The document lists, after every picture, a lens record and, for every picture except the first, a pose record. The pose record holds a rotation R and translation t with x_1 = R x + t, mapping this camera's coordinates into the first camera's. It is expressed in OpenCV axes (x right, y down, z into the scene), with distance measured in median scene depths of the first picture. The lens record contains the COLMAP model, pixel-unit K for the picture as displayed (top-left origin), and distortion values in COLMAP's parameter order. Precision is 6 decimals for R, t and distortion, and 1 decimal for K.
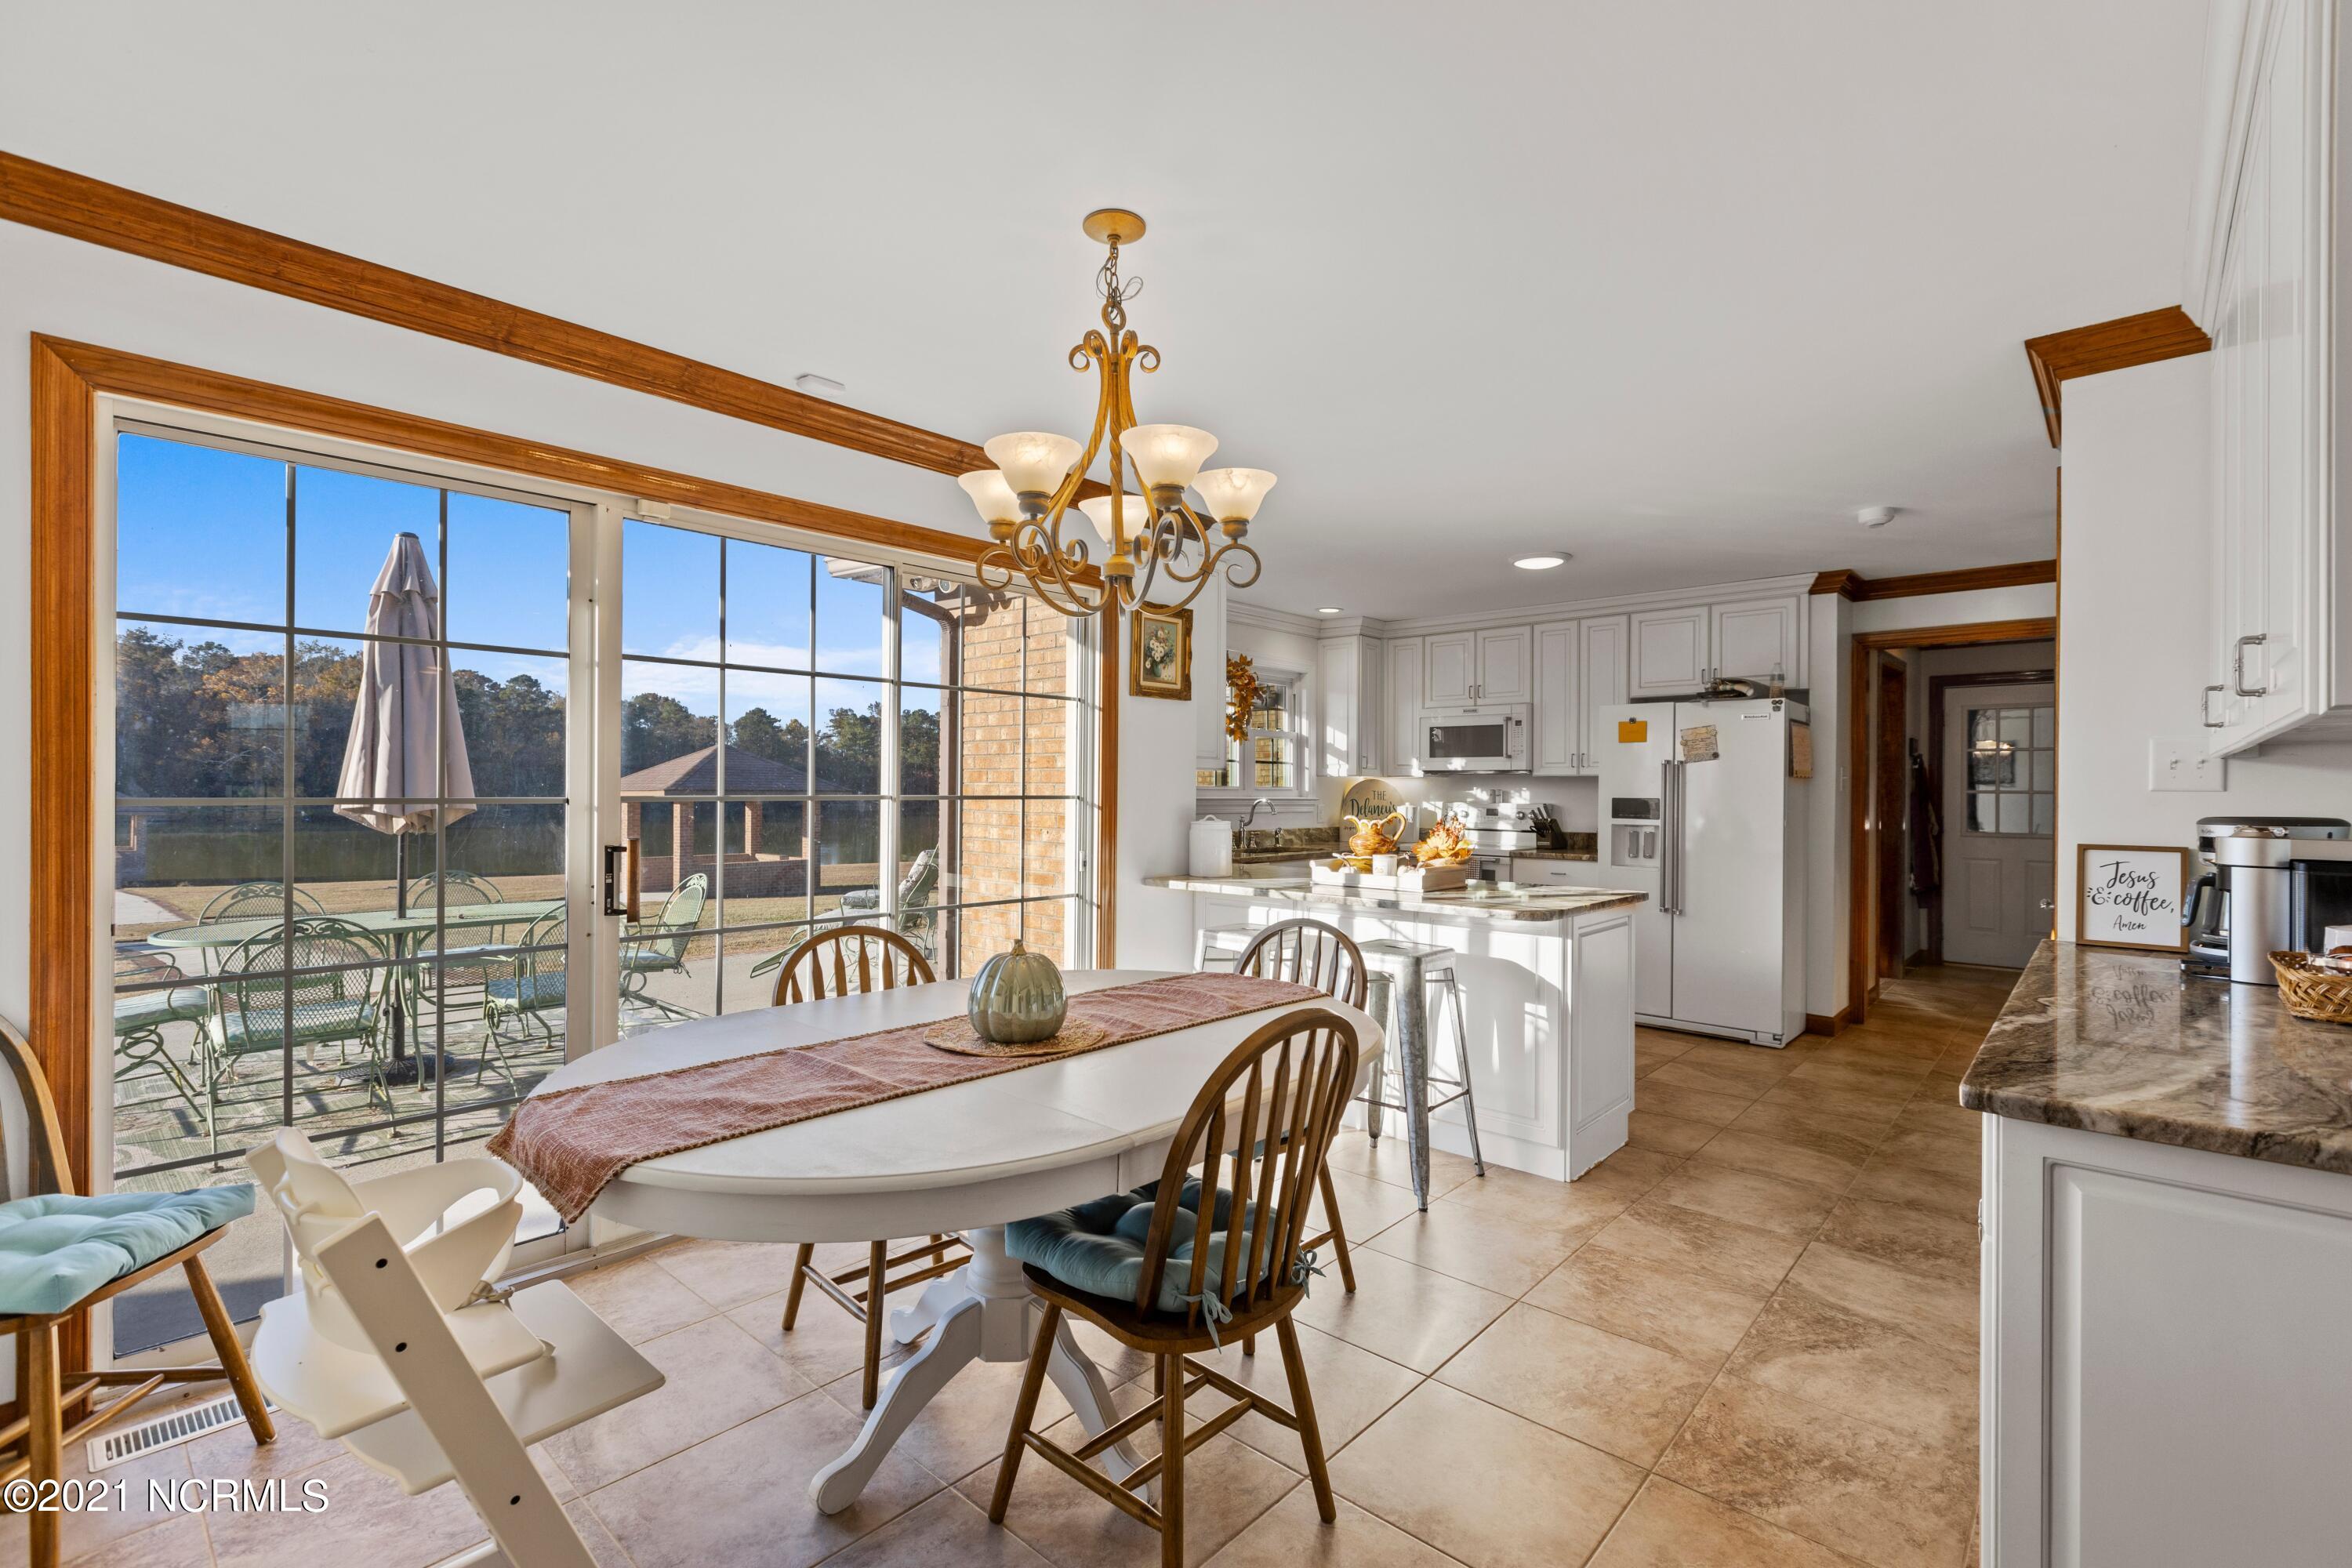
lens RADIAL K [[1050.5, 0, 1176.0], [0, 1050.5, 784.0], [0, 0, 1]] dist [0.002523, -0.001118]
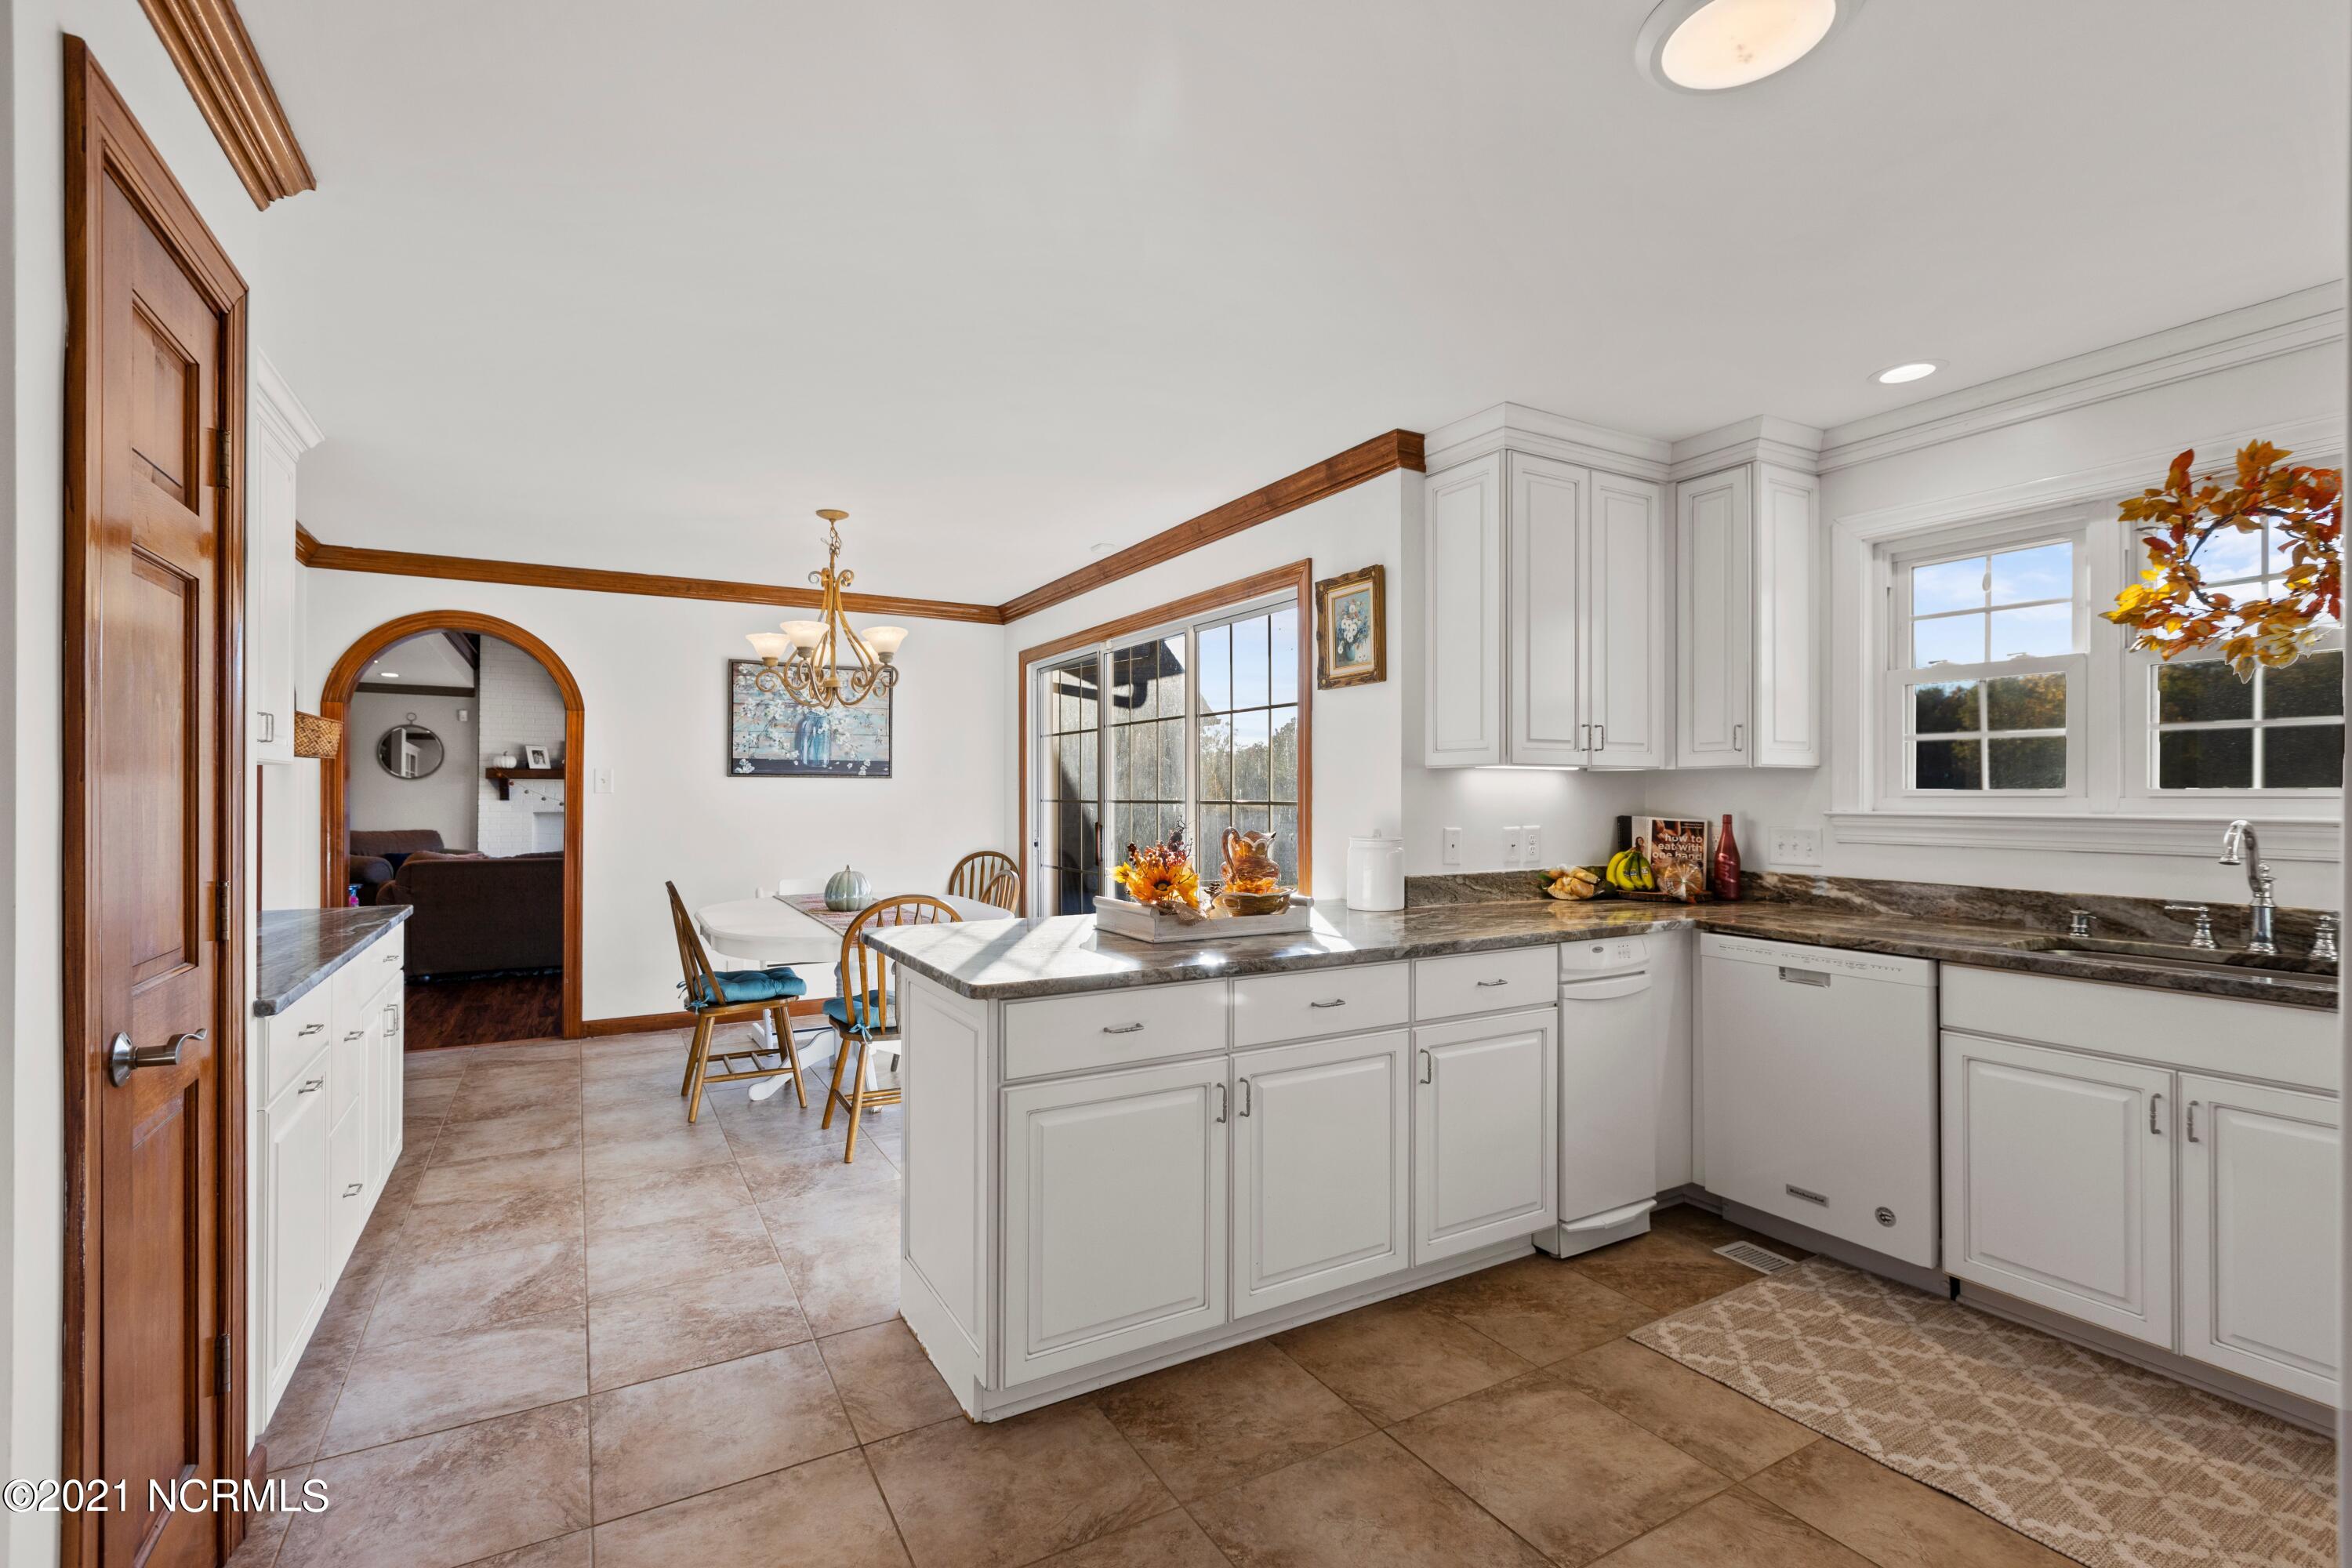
lens RADIAL K [[1050.5, 0, 1176.0], [0, 1050.5, 784.0], [0, 0, 1]] dist [0.002523, -0.001118]
pose [[-0.311821, -0.011570, -0.950070, 1.186521], [0.004079, 0.999900, -0.013516, 0.010415], [0.950132, -0.008090, -0.311742, 1.628591]]
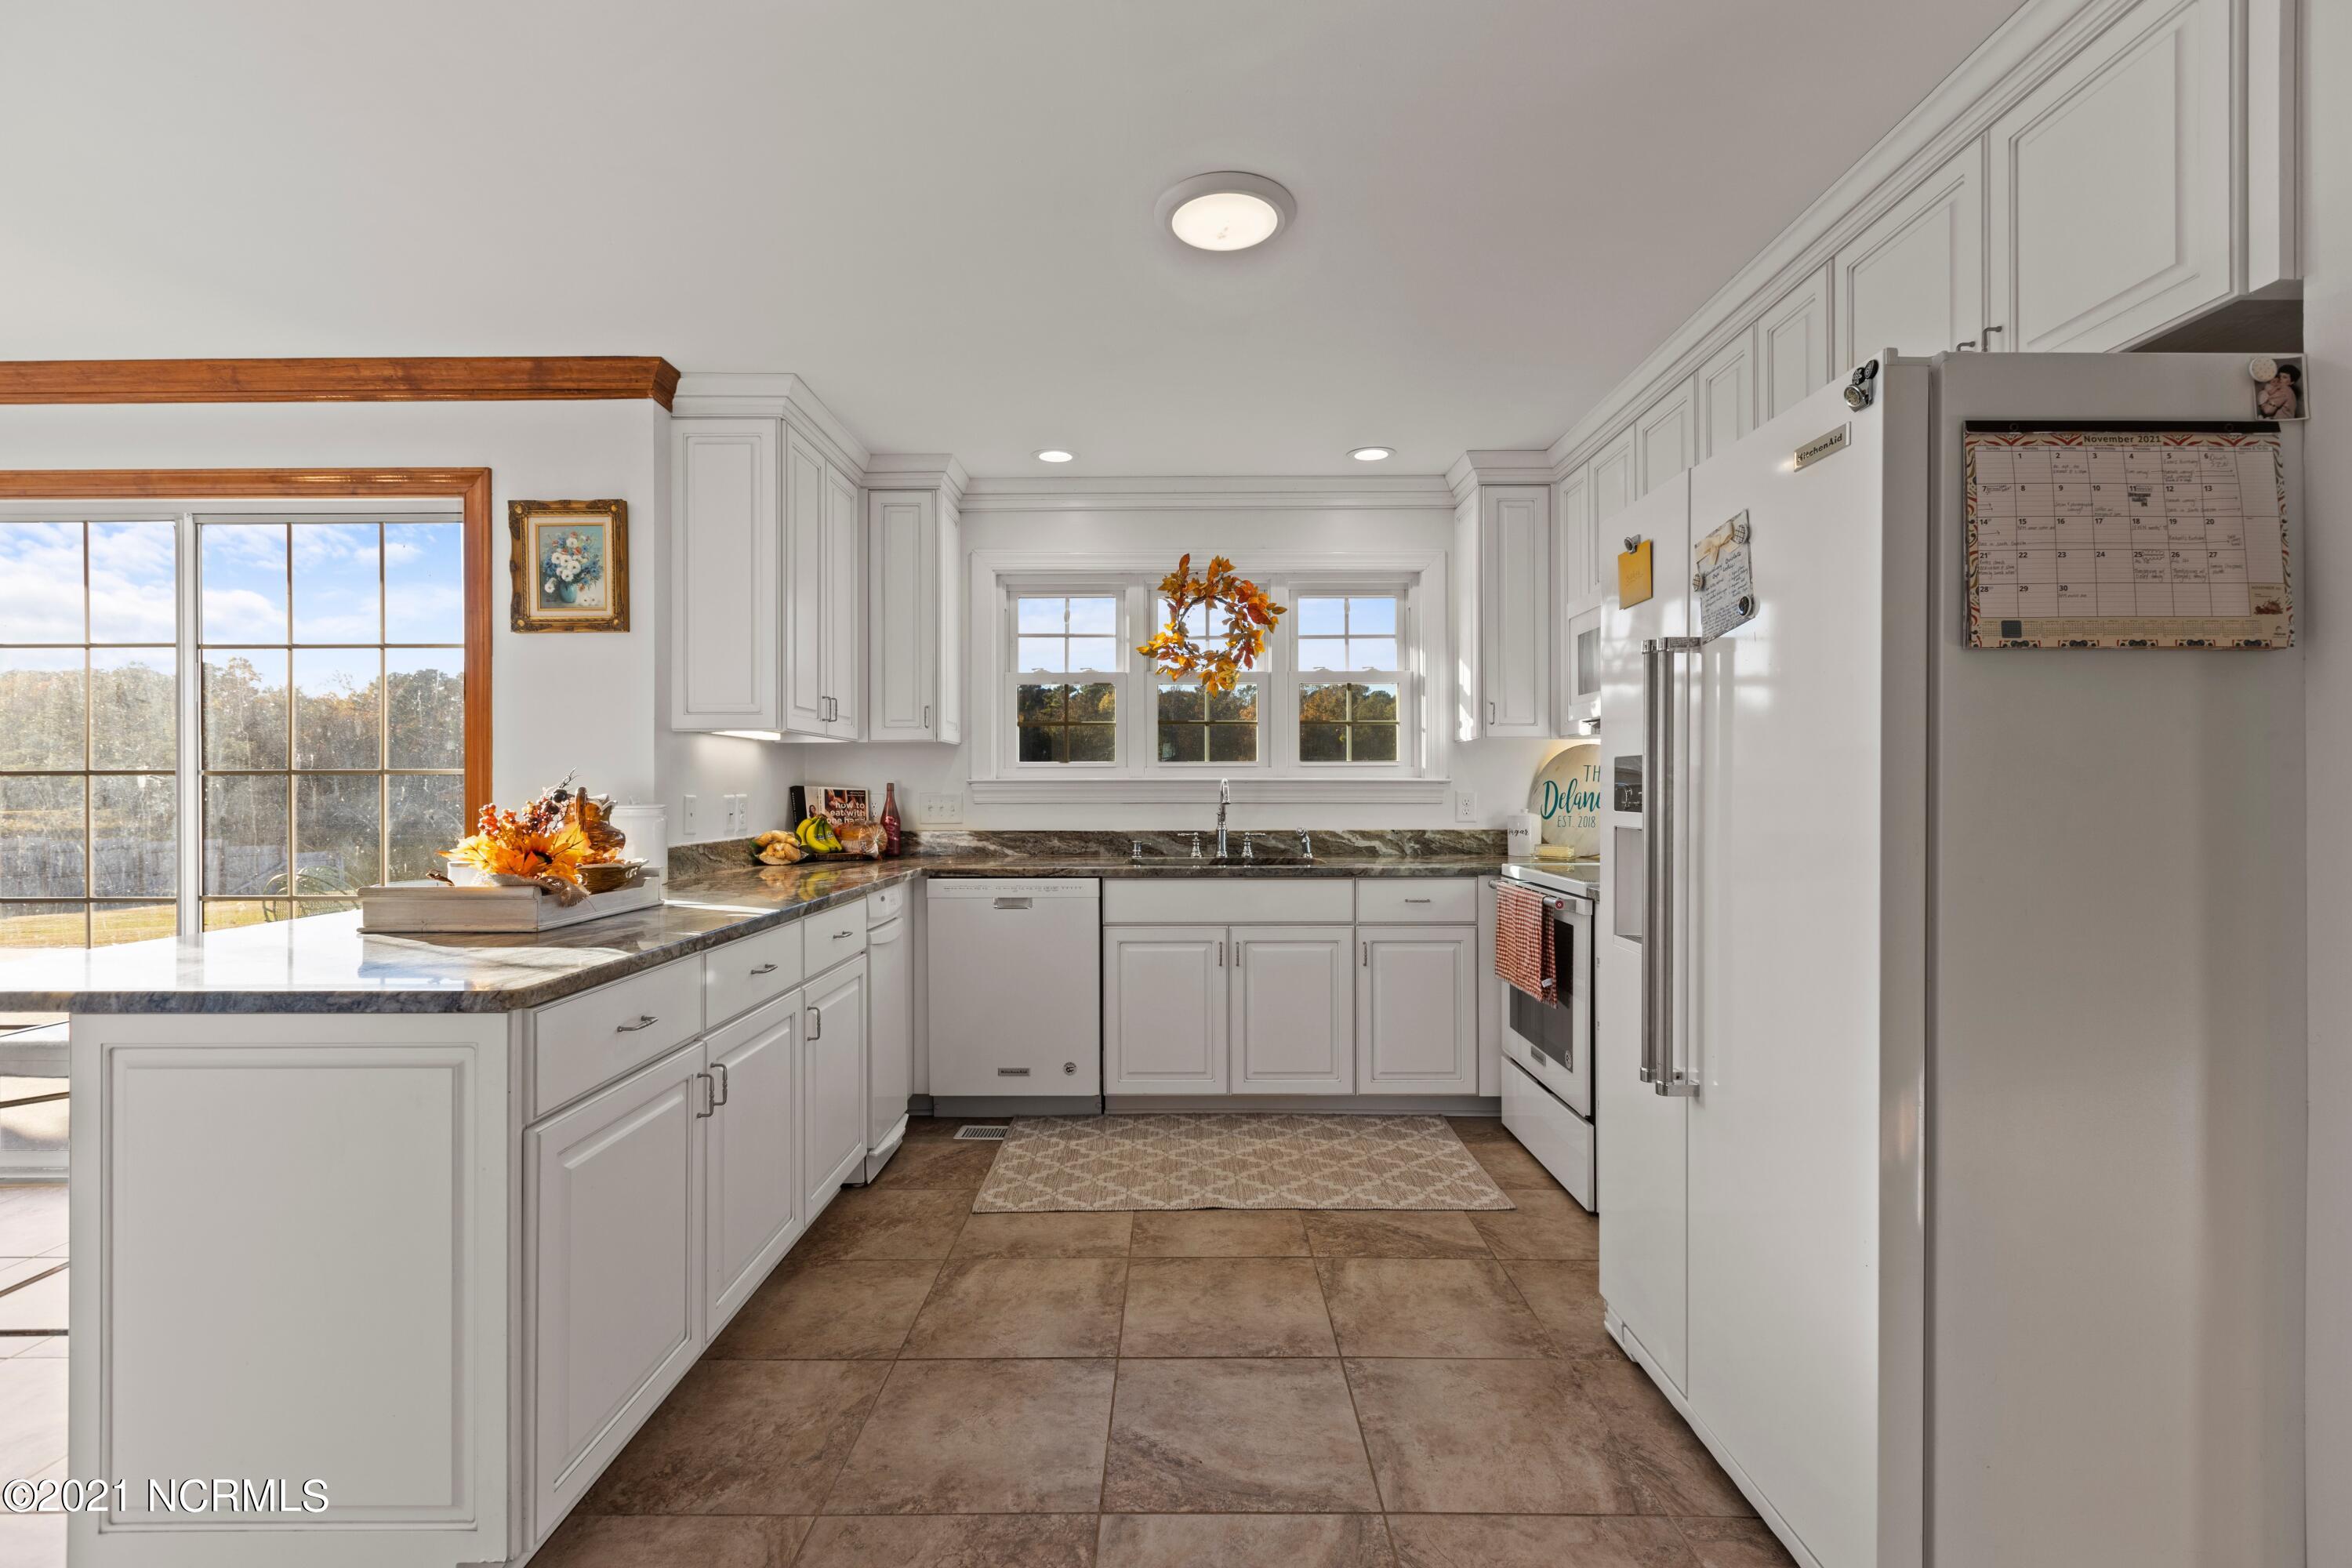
lens RADIAL K [[1039.6, 0, 1170.5], [0, 1039.6, 783.5], [0, 0, 1]] dist [0.002334, -0.000273]
pose [[0.660826, -0.008047, -0.750496, 1.137523], [0.009417, 0.999953, -0.002430, 0.039250], [0.750480, -0.005461, 0.660870, 1.209807]]
